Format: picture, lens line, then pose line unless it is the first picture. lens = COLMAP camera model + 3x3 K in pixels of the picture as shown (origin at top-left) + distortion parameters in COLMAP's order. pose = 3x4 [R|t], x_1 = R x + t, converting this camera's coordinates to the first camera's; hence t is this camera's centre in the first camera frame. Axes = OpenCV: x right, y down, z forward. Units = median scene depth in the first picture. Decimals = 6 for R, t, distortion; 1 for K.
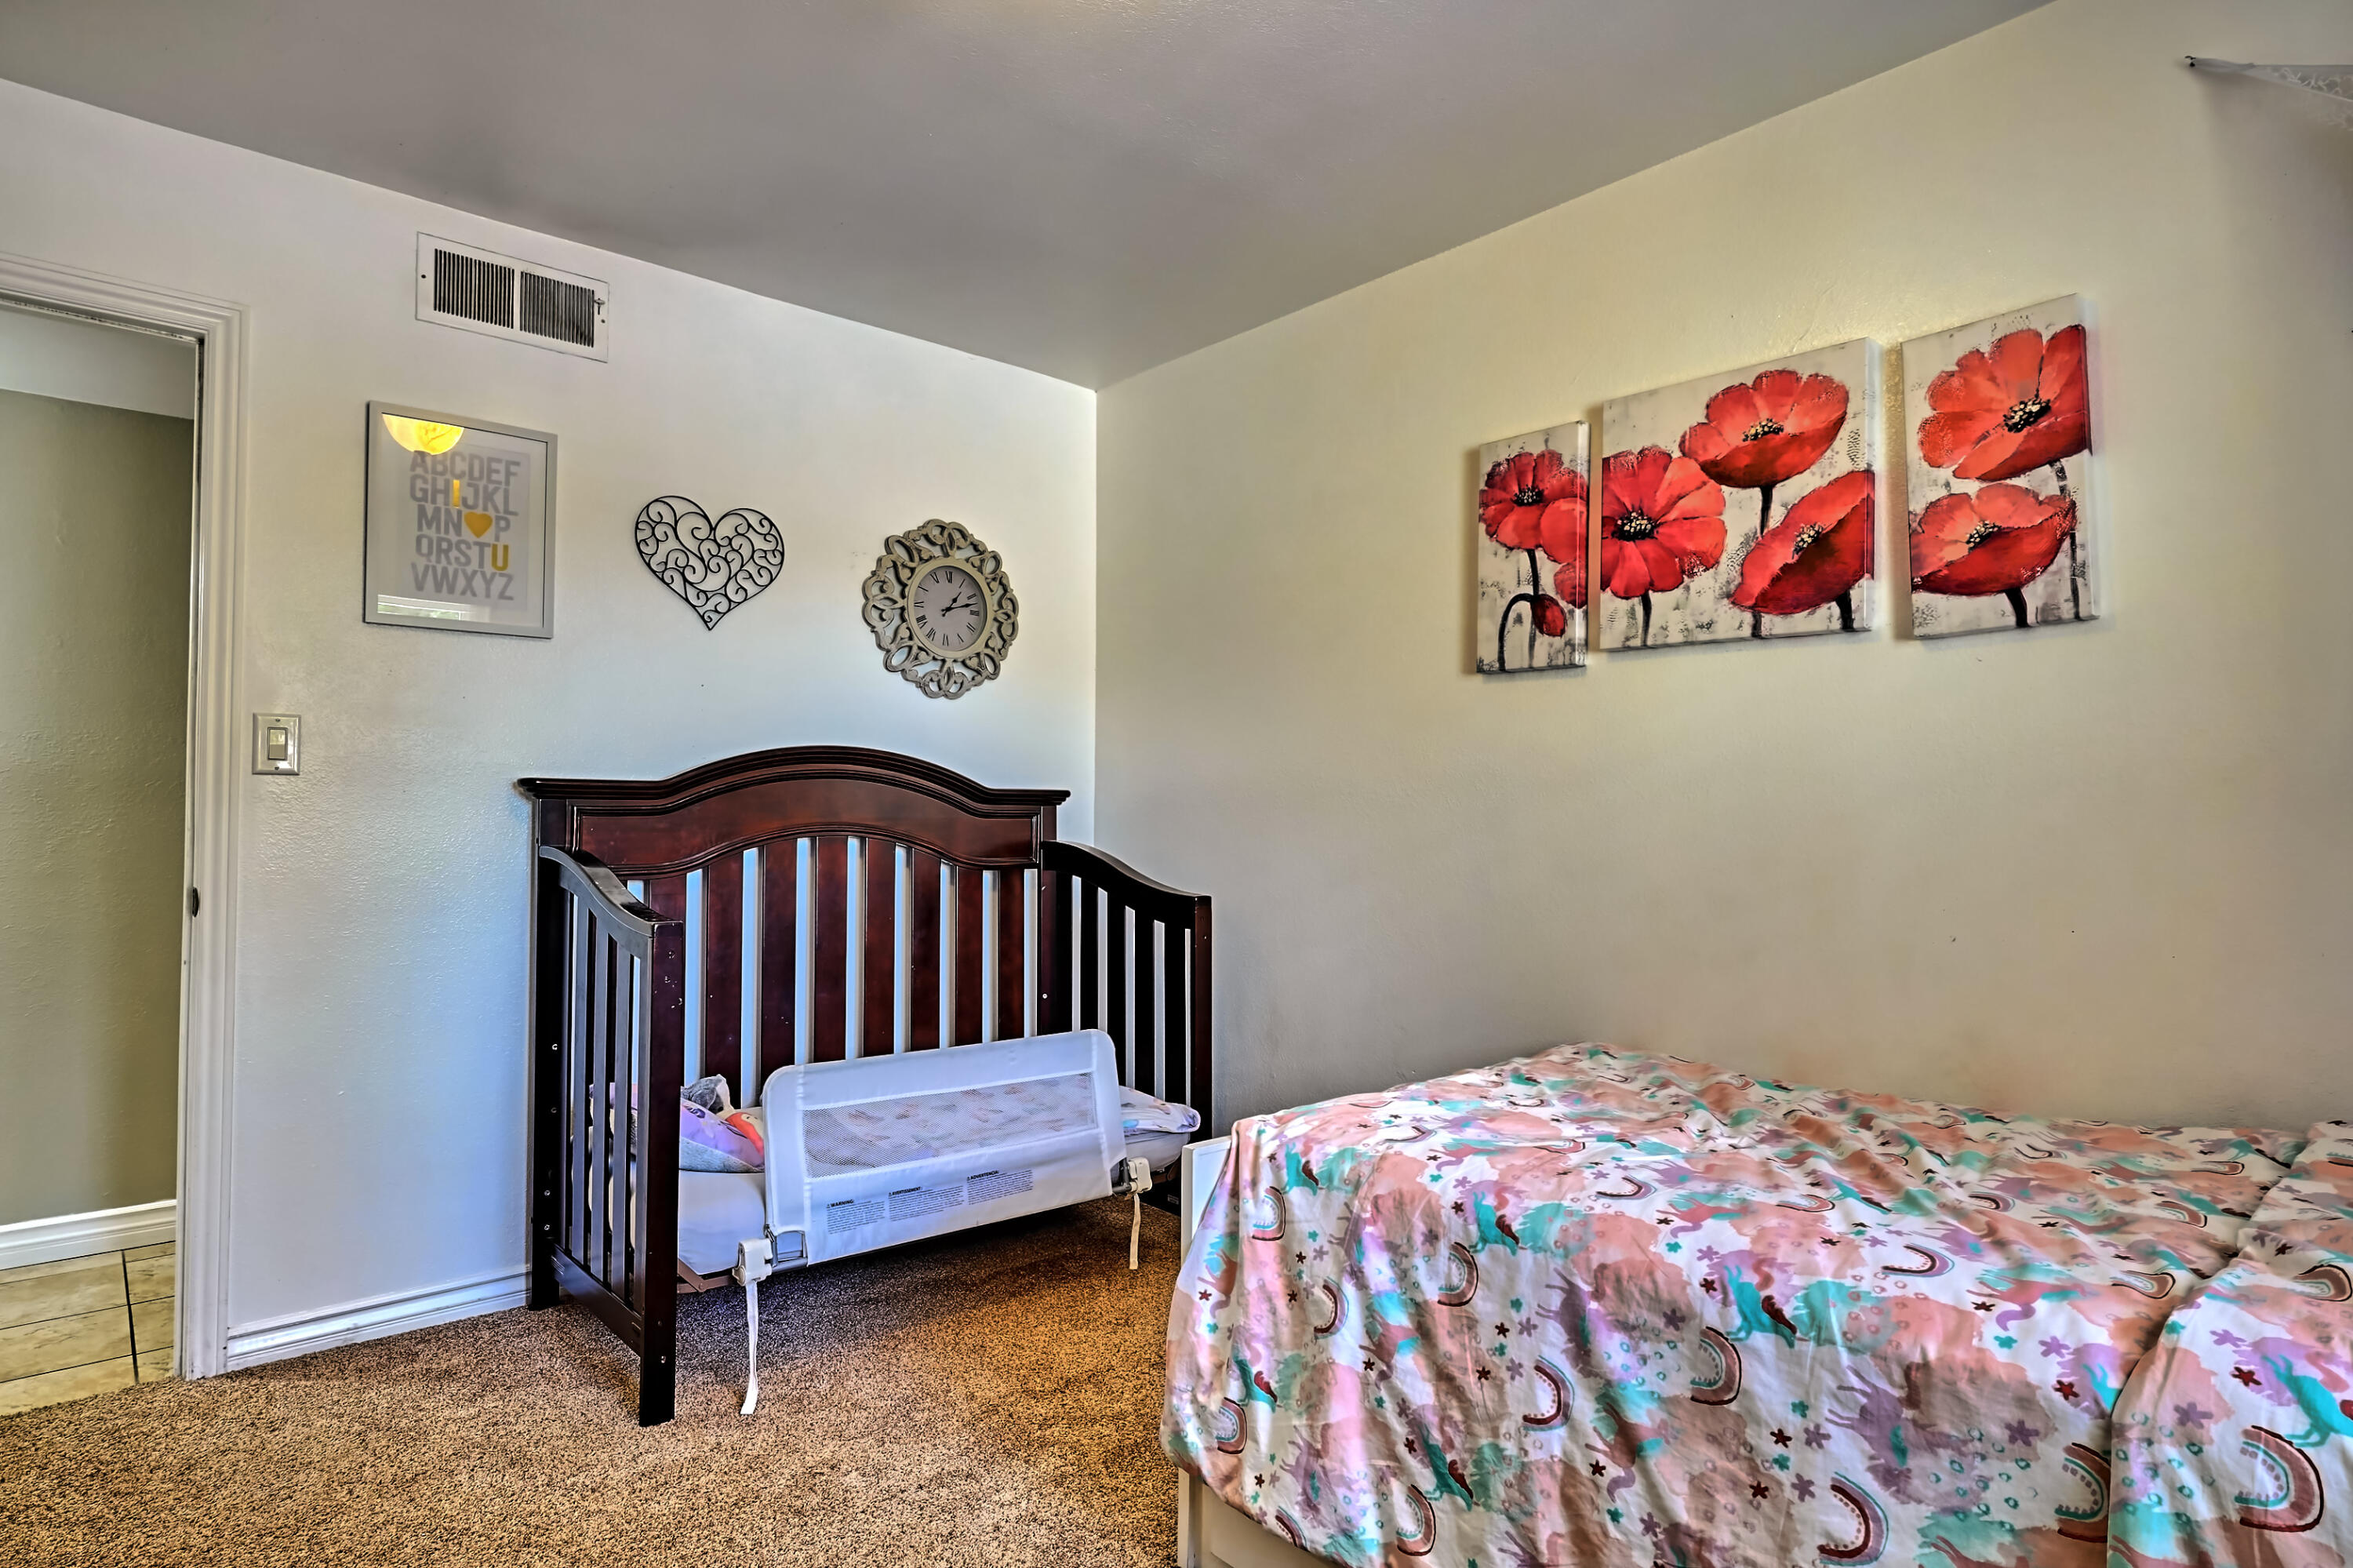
lens RADIAL K [[1244.4, 0, 1176.5], [0, 1244.4, 784.0], [0, 0, 1]] dist [0.000112, 0.001081]
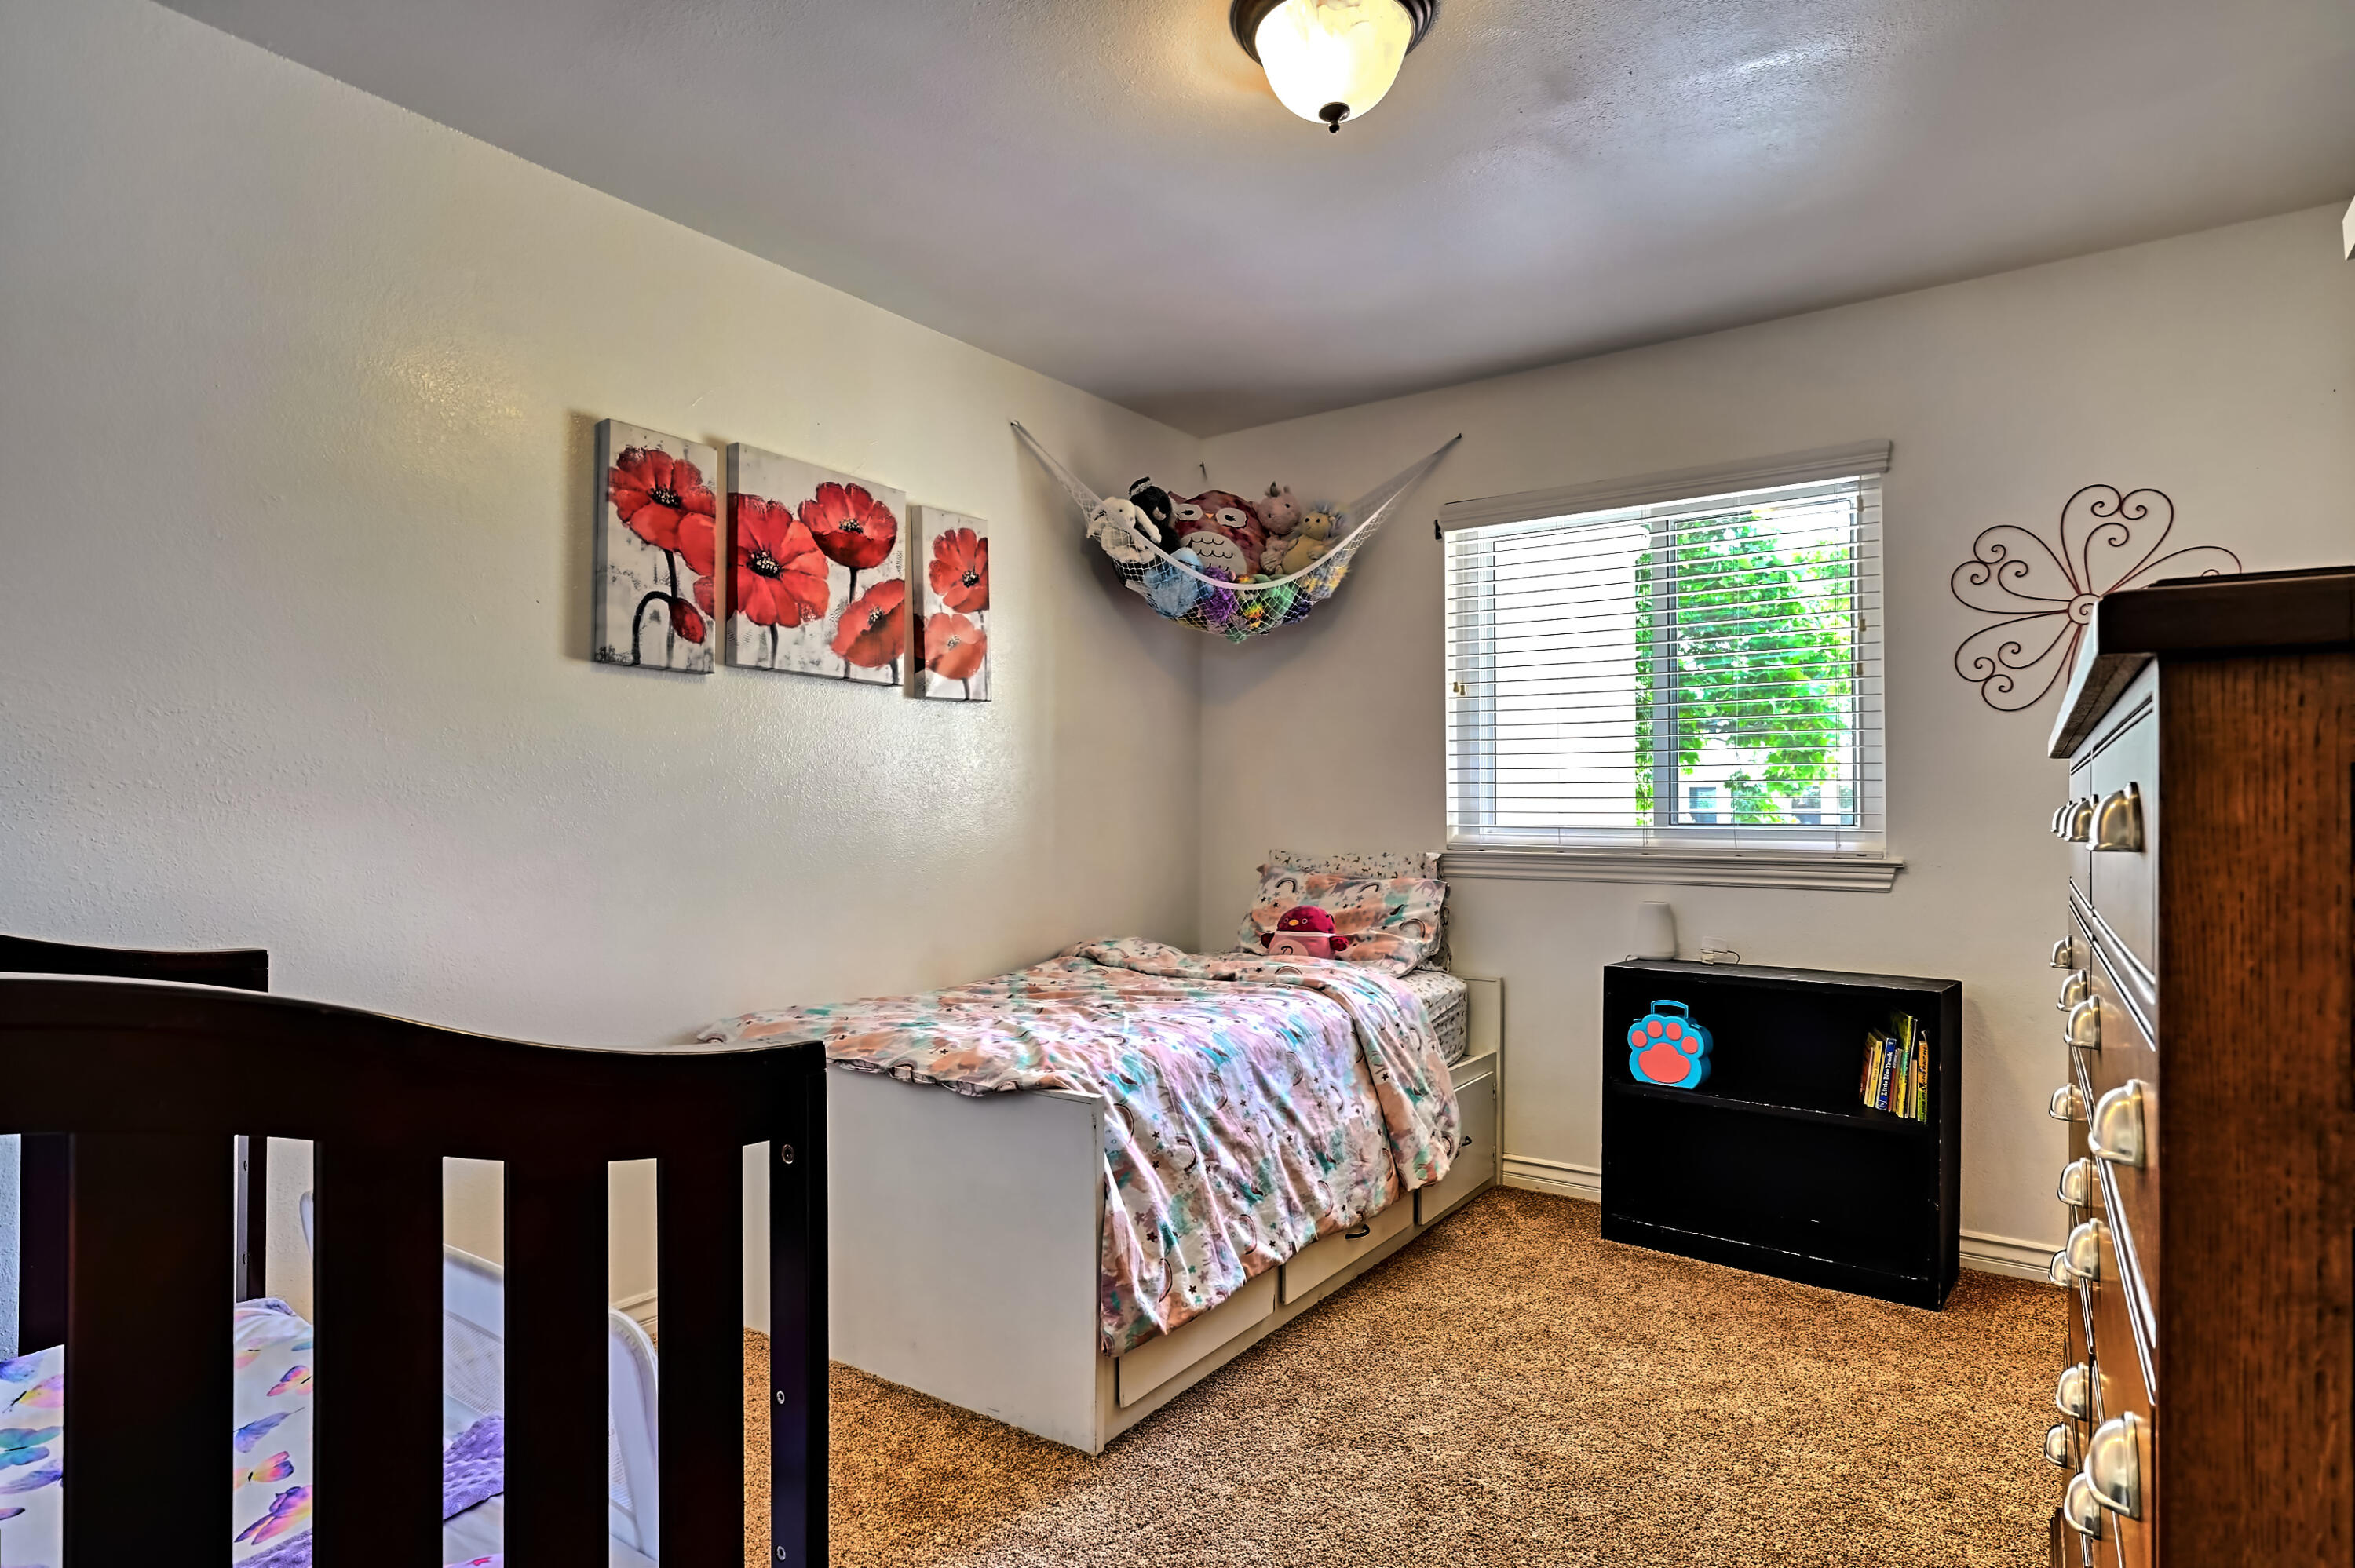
lens RADIAL K [[1245.3, 0, 1177.5], [0, 1245.3, 784.0], [0, 0, 1]] dist [0.000112, 0.001081]
pose [[-0.218914, 0.014630, 0.975634, -0.873422], [-0.023267, 0.999525, -0.020209, 0.013406], [-0.975467, -0.027124, -0.218470, 0.895709]]
